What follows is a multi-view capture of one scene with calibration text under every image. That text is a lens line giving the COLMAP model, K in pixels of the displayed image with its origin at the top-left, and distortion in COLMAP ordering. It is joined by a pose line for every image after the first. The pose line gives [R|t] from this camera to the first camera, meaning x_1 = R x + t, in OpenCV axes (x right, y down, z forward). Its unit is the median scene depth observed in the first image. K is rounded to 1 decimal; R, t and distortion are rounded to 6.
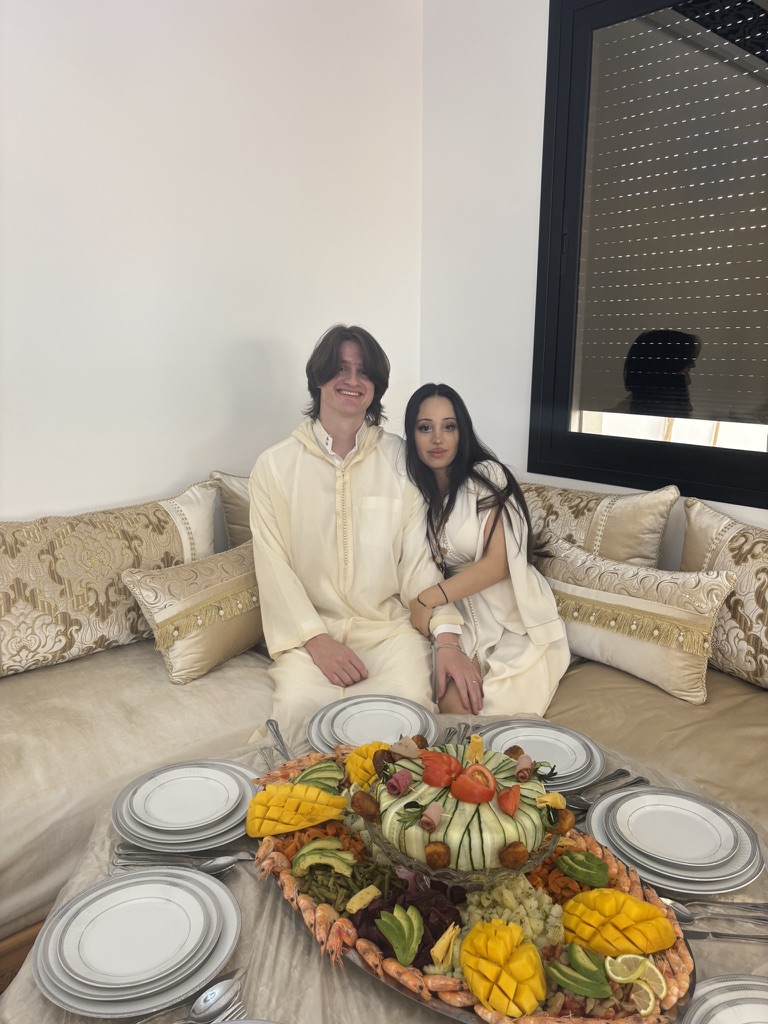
lens RADIAL K [[783.5, 0, 384.0], [0, 783.5, 512.0], [0, 0, 1]] dist [0.046555, -0.048087]
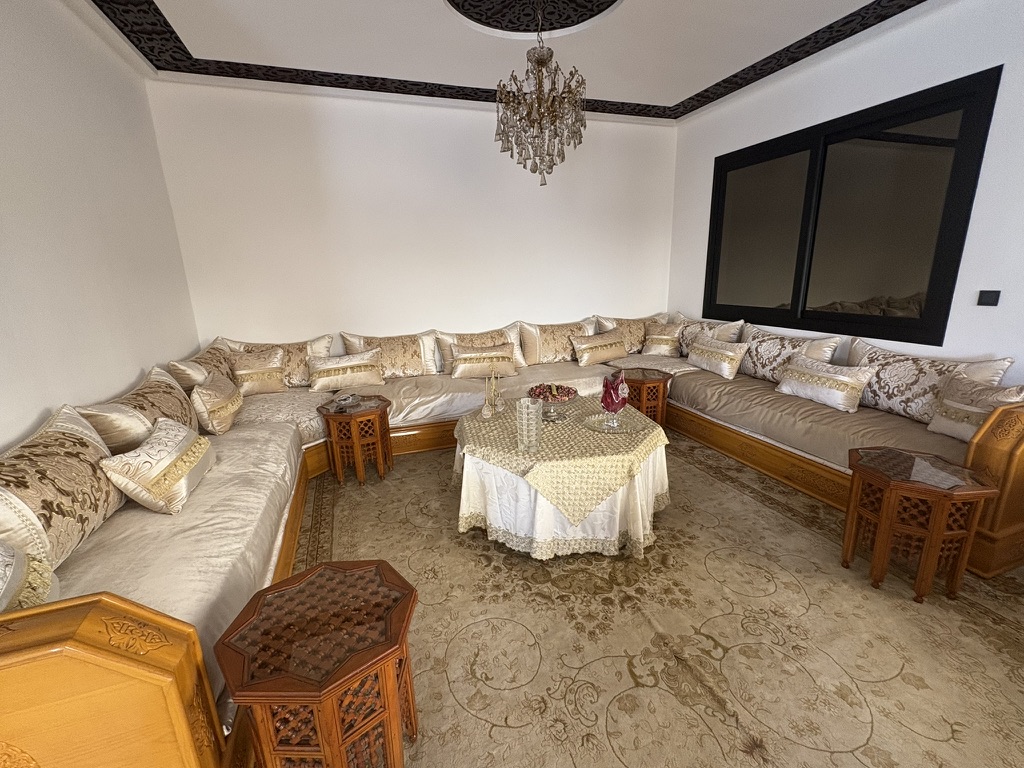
lens RADIAL K [[444.6, 0, 510.9], [0, 444.6, 382.4], [0, 0, 1]] dist [0.001564, 0.000718]
pose [[0.924394, 0.066090, -0.375669, 0.208187], [-0.056070, 0.997720, 0.037557, 0.212113], [0.377295, -0.013653, 0.925993, -1.037064]]
